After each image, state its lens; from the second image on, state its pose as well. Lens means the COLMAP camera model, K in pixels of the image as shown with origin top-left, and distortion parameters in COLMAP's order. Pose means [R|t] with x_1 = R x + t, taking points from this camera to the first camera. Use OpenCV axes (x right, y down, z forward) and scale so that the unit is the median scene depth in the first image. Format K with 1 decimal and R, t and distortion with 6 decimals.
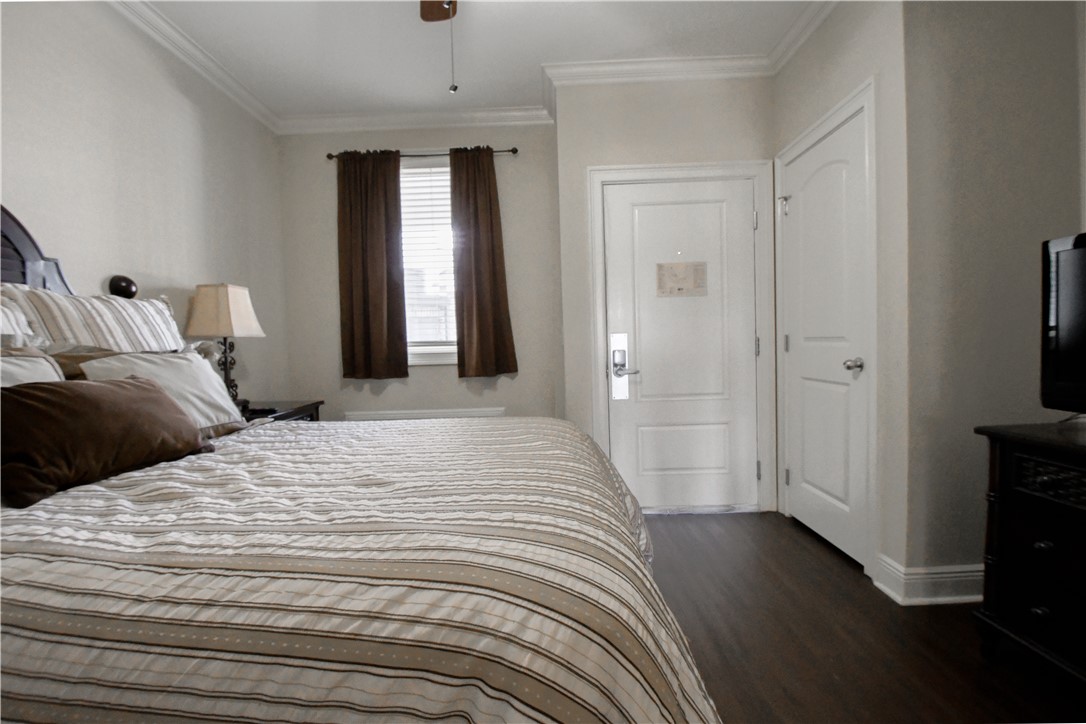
lens RADIAL K [[479.5, 0, 537.7], [0, 479.5, 363.0], [0, 0, 1]] dist [0.000103, -0.013030]
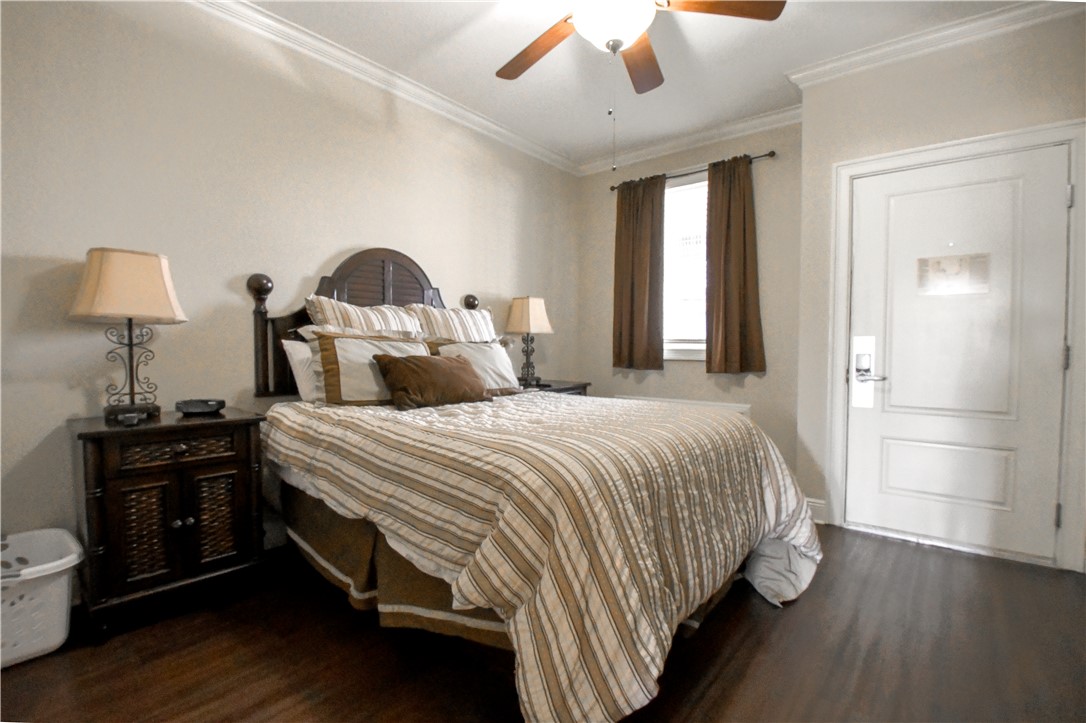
lens RADIAL K [[479.5, 0, 537.7], [0, 479.5, 362.5], [0, 0, 1]] dist [0.000103, -0.013030]
pose [[0.793621, 0.054551, -0.605962, 0.256257], [-0.049206, 0.998465, 0.025441, -0.003136], [0.606419, 0.009626, 0.795087, -0.137273]]
